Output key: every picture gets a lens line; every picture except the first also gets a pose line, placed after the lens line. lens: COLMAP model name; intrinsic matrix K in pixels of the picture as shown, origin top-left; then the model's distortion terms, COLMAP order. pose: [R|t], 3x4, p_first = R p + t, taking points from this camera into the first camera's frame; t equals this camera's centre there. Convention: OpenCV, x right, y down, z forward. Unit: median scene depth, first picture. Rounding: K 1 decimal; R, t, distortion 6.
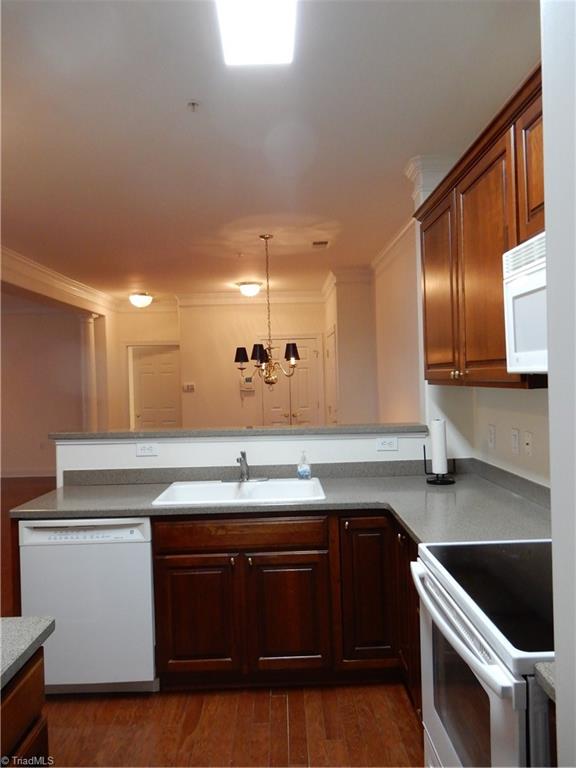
lens RADIAL K [[544.6, 0, 288.0], [0, 544.6, 384.0], [0, 0, 1]] dist [0.004617, 0.001979]
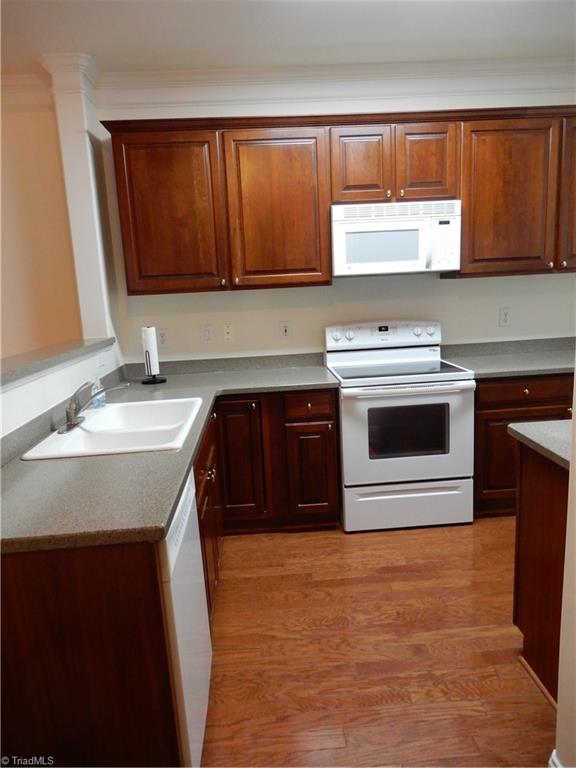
lens RADIAL K [[544.6, 0, 288.0], [0, 544.6, 384.0], [0, 0, 1]] dist [0.004617, 0.001979]
pose [[-0.043572, -0.145796, 0.988355, -1.067040], [0.060154, 0.987116, 0.148265, 0.043176], [-0.997238, 0.065914, -0.034241, 0.957559]]
